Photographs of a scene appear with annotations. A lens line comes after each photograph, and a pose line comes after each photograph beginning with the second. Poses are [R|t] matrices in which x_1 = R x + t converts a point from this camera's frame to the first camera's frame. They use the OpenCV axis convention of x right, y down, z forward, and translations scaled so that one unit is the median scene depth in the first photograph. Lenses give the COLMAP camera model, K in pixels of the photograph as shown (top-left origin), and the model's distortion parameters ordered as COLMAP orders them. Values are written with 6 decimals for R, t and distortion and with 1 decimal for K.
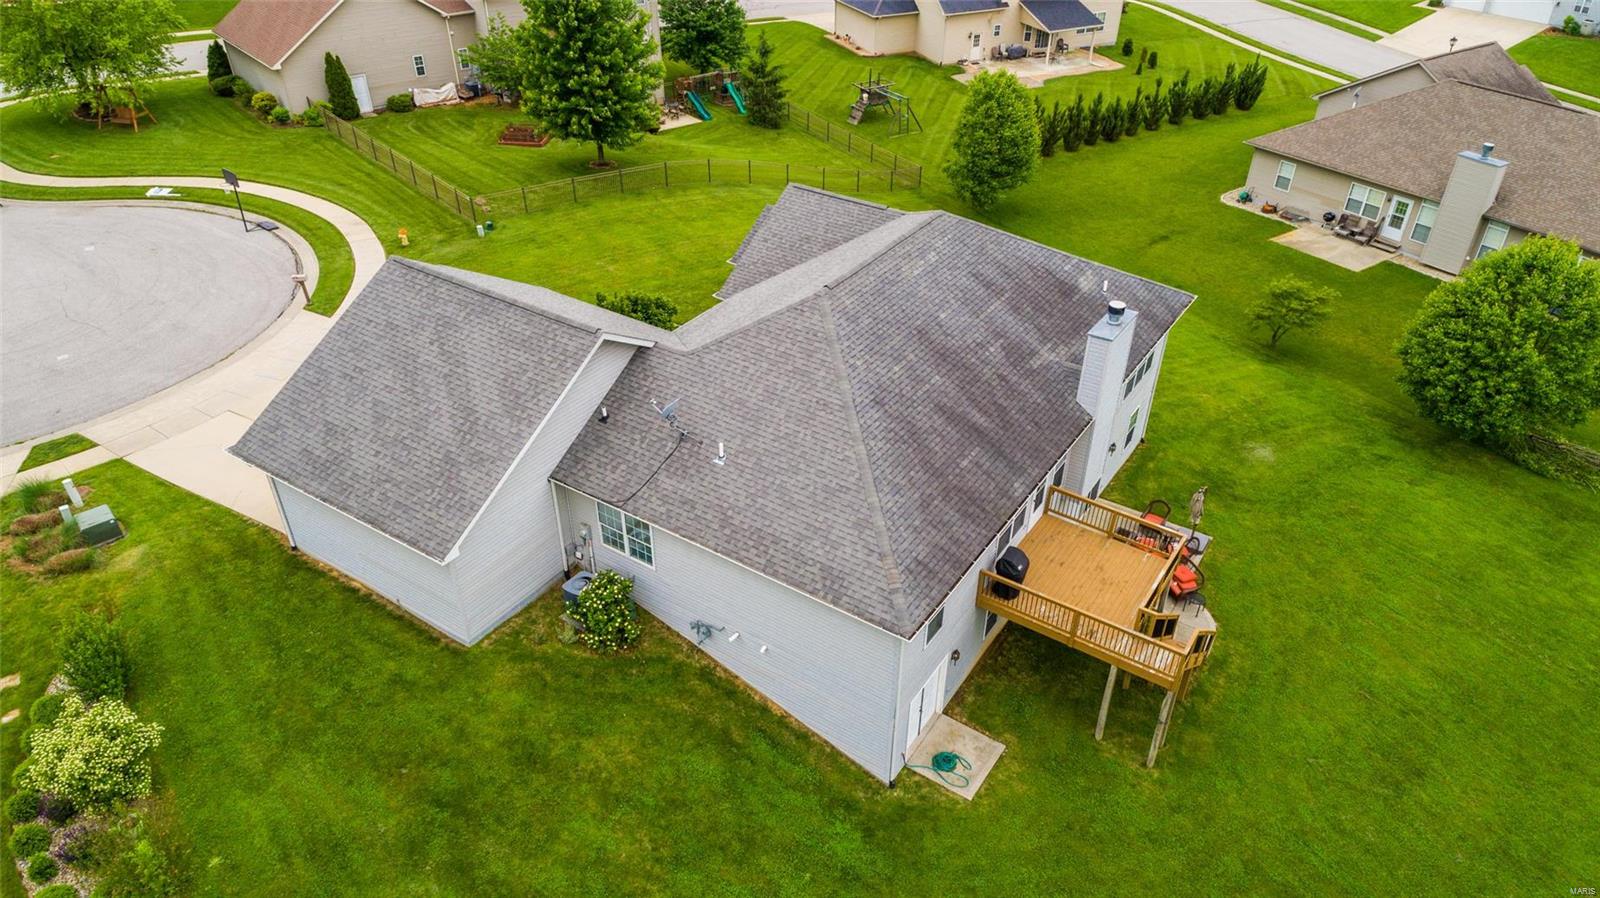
lens RADIAL K [[1038.4, 0, 800.0], [0, 1038.4, 449.0], [0, 0, 1]] dist [0.176187, -0.172934]
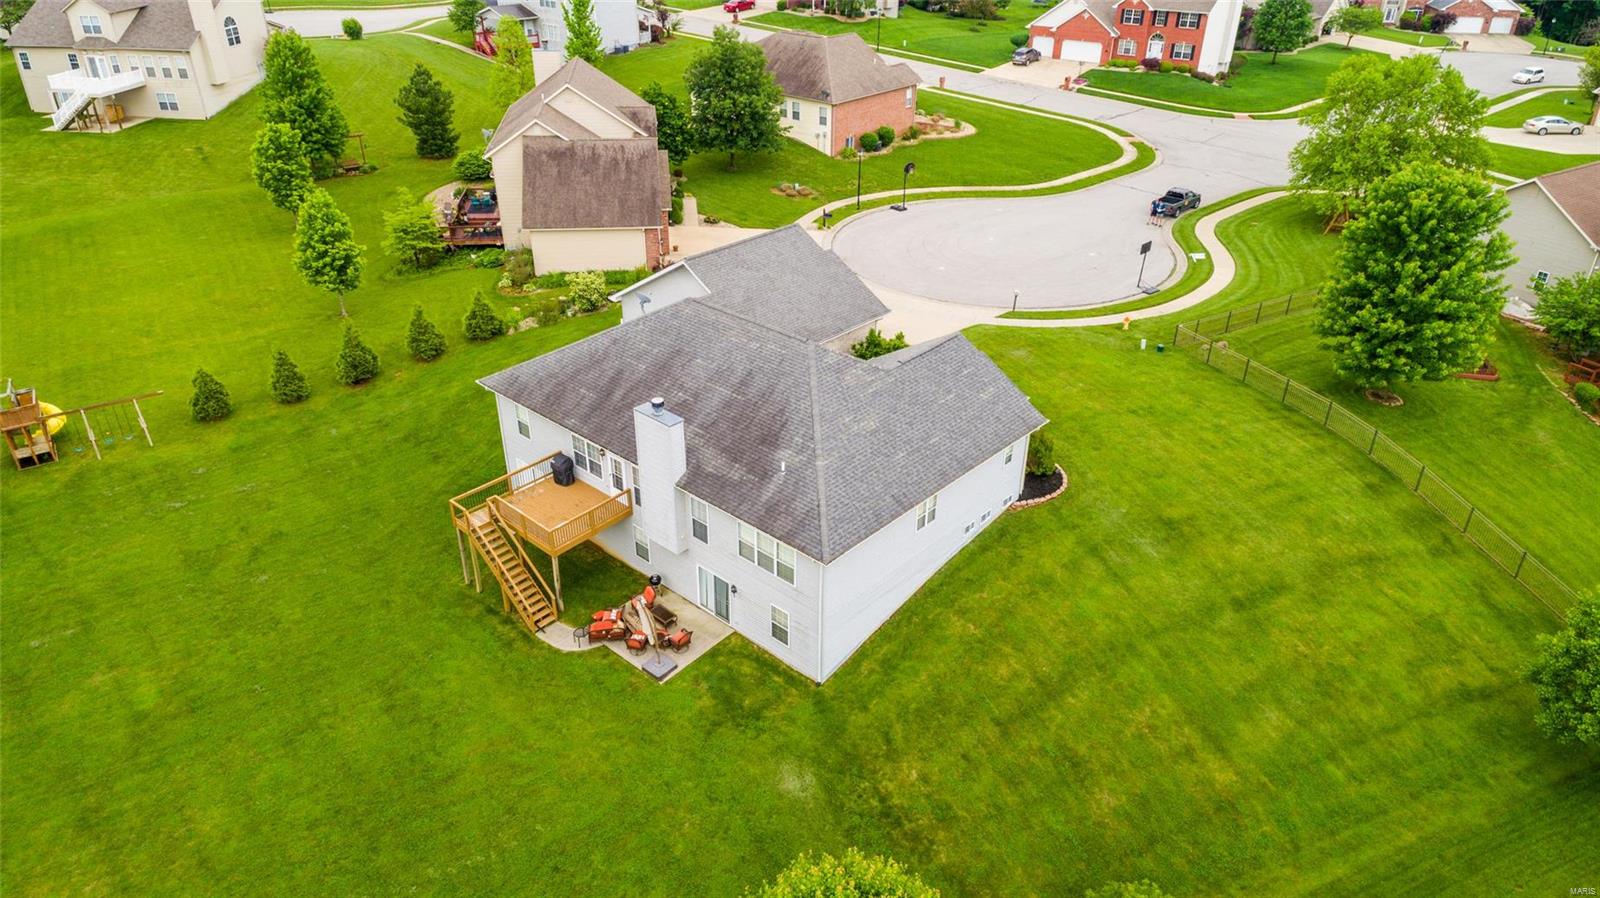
lens RADIAL K [[1038.4, 0, 800.0], [0, 1038.4, 449.0], [0, 0, 1]] dist [0.176187, -0.172934]
pose [[-0.148434, 0.479681, -0.864797, 1.084783], [-0.559312, 0.680462, 0.473435, -0.615762], [0.815559, 0.553965, 0.167288, 0.732017]]
